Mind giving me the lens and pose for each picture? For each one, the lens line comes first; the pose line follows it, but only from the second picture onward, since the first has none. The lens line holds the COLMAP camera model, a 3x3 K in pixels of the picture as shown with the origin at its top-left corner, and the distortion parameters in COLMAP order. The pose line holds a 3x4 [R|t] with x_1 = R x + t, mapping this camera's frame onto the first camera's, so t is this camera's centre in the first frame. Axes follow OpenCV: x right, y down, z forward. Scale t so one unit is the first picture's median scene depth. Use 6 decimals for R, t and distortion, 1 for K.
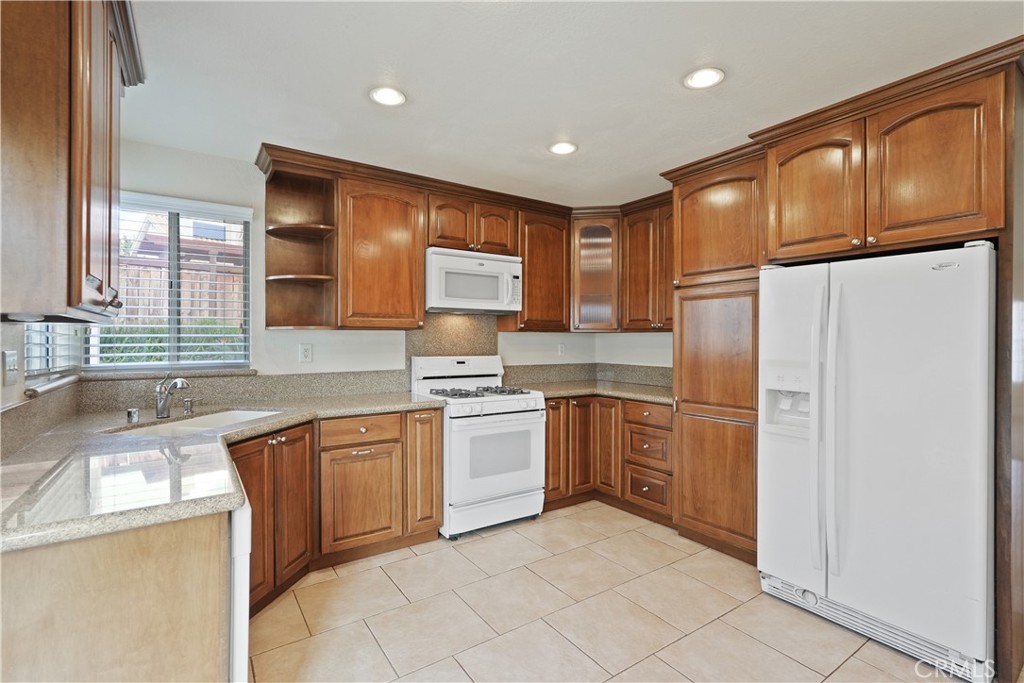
lens RADIAL K [[477.9, 0, 504.5], [0, 477.9, 338.1], [0, 0, 1]] dist [0.000404, 0.001111]
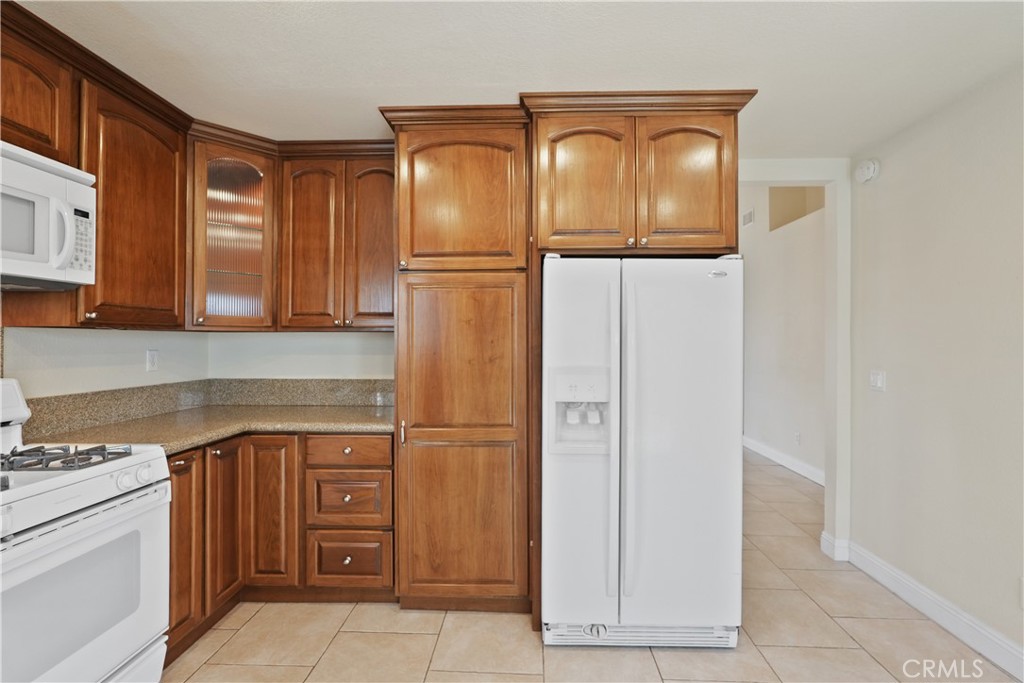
lens RADIAL K [[465.0, 0, 511.3], [0, 465.0, 336.0], [0, 0, 1]] dist [-0.012750, 0.007175]
pose [[0.582835, 0.004530, 0.812578, -0.113082], [0.000176, 0.999984, -0.005700, -0.002523], [-0.812590, 0.003465, 0.582825, 0.435223]]
